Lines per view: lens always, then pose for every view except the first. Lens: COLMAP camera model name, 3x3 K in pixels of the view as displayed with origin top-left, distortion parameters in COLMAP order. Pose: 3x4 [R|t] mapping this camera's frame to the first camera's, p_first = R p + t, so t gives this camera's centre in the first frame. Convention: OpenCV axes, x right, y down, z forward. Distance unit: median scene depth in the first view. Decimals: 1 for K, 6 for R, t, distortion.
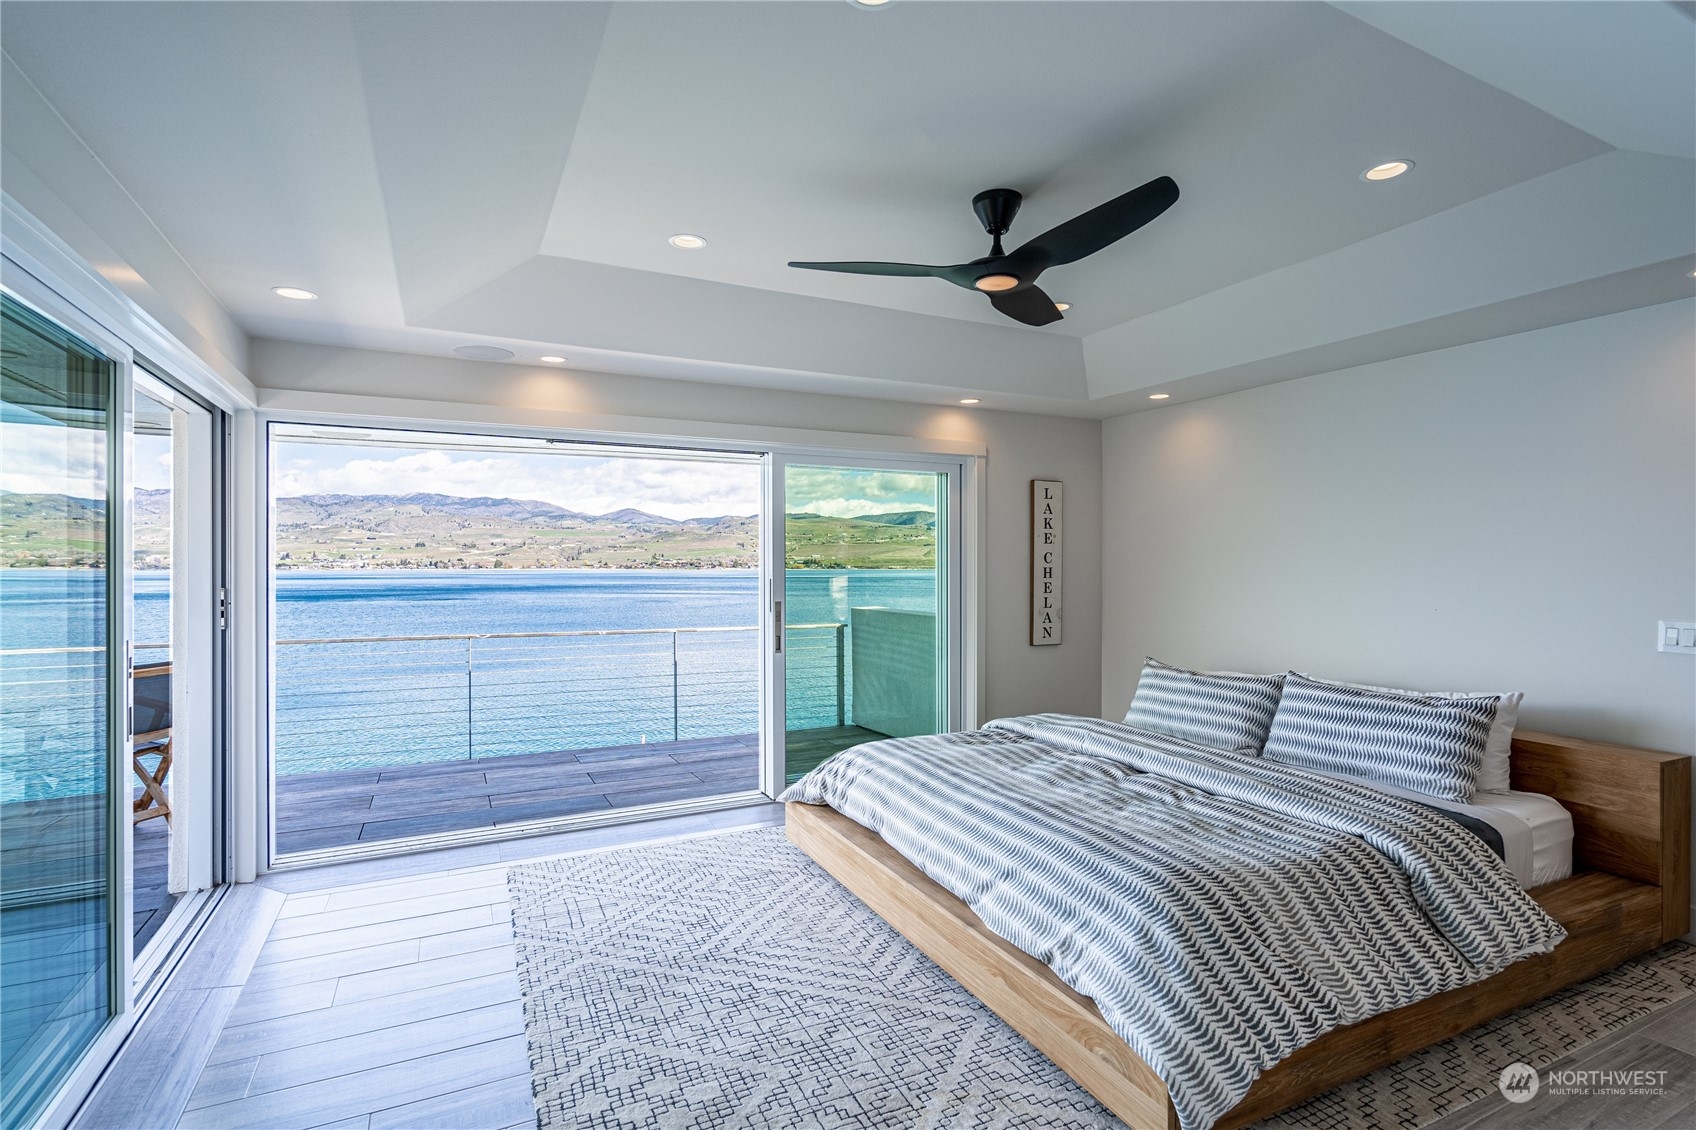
lens RADIAL K [[802.3, 0, 848.0], [0, 802.3, 565.0], [0, 0, 1]] dist [0.010836, 0.000892]
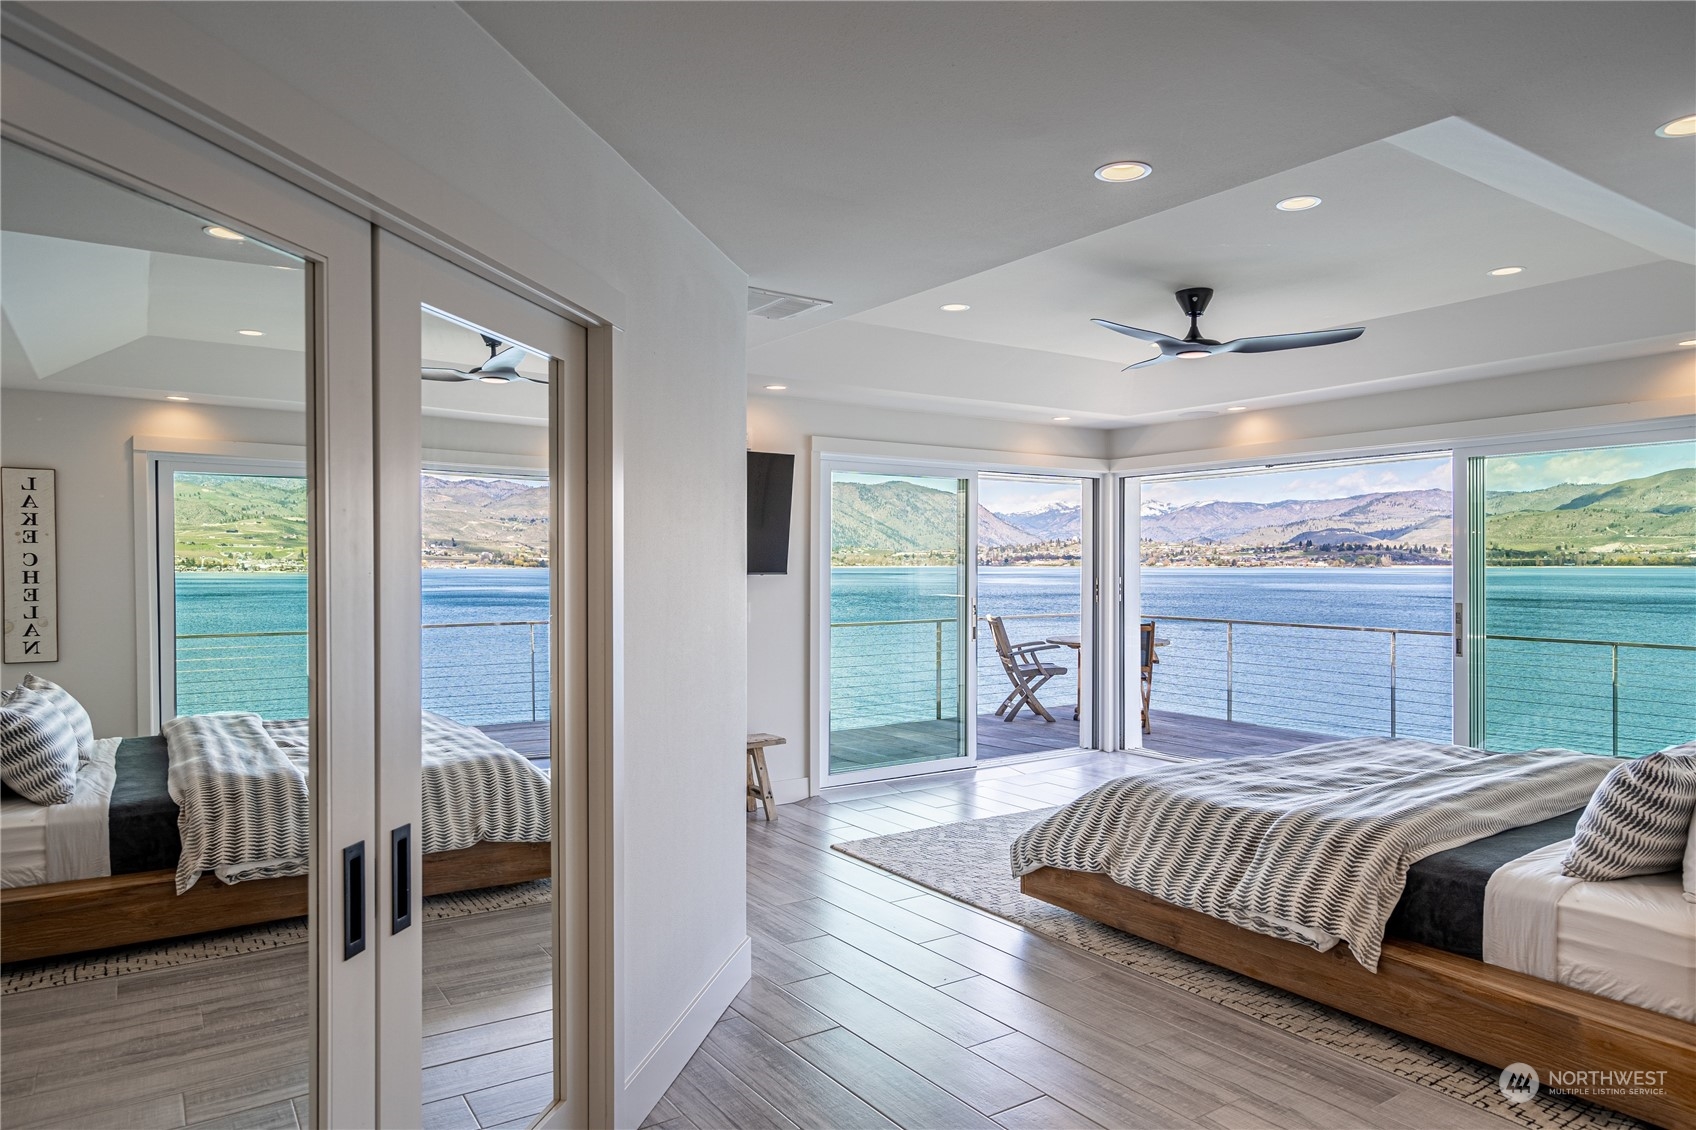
lens RADIAL K [[1065.8, 0, 848.0], [0, 1065.8, 565.0], [0, 0, 1]] dist [0.016390, -0.000395]
pose [[0.170640, 0.000382, -0.985333, 2.211773], [0.002223, 0.999997, 0.000773, -0.005571], [0.985331, -0.002323, 0.170639, 0.155958]]
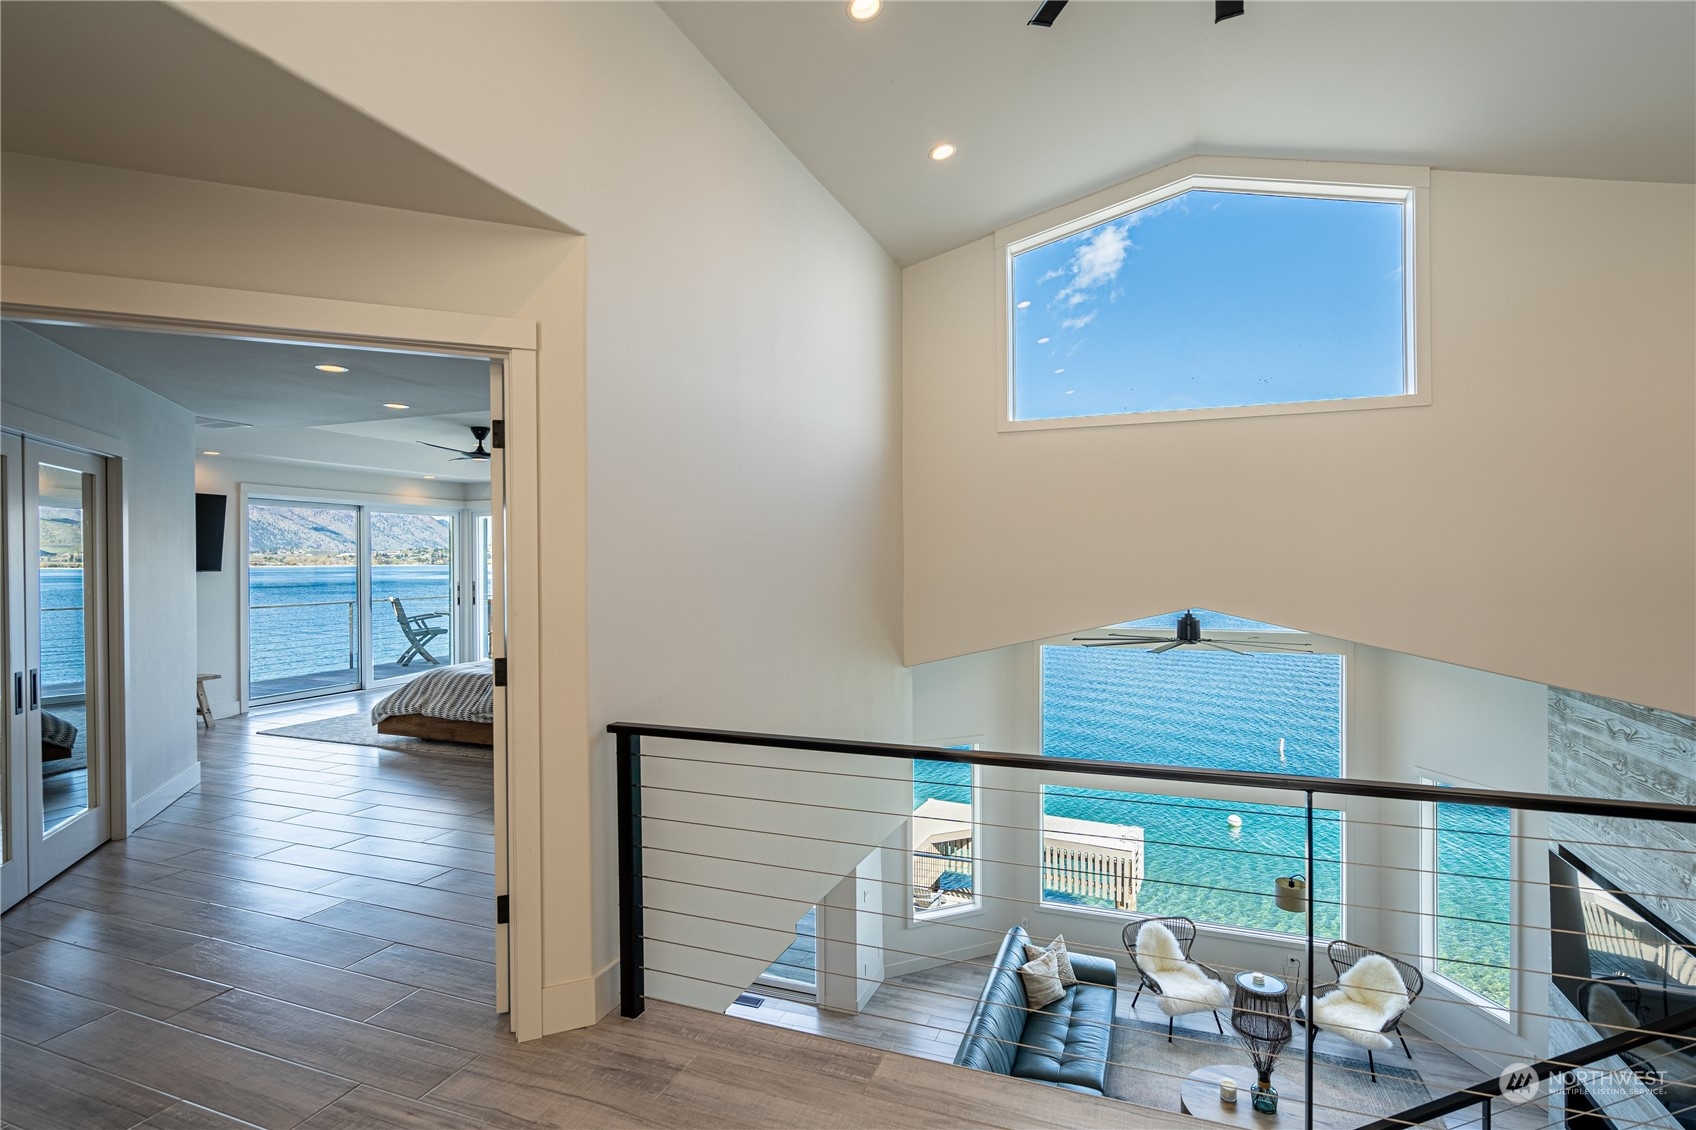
lens RADIAL K [[802.3, 0, 848.0], [0, 802.3, 565.0], [0, 0, 1]] dist [0.010836, 0.000892]
pose [[0.701617, -0.000133, -0.712554, 3.560032], [0.006536, 0.999959, 0.006248, -0.009200], [0.712525, -0.009041, 0.701589, -0.014131]]
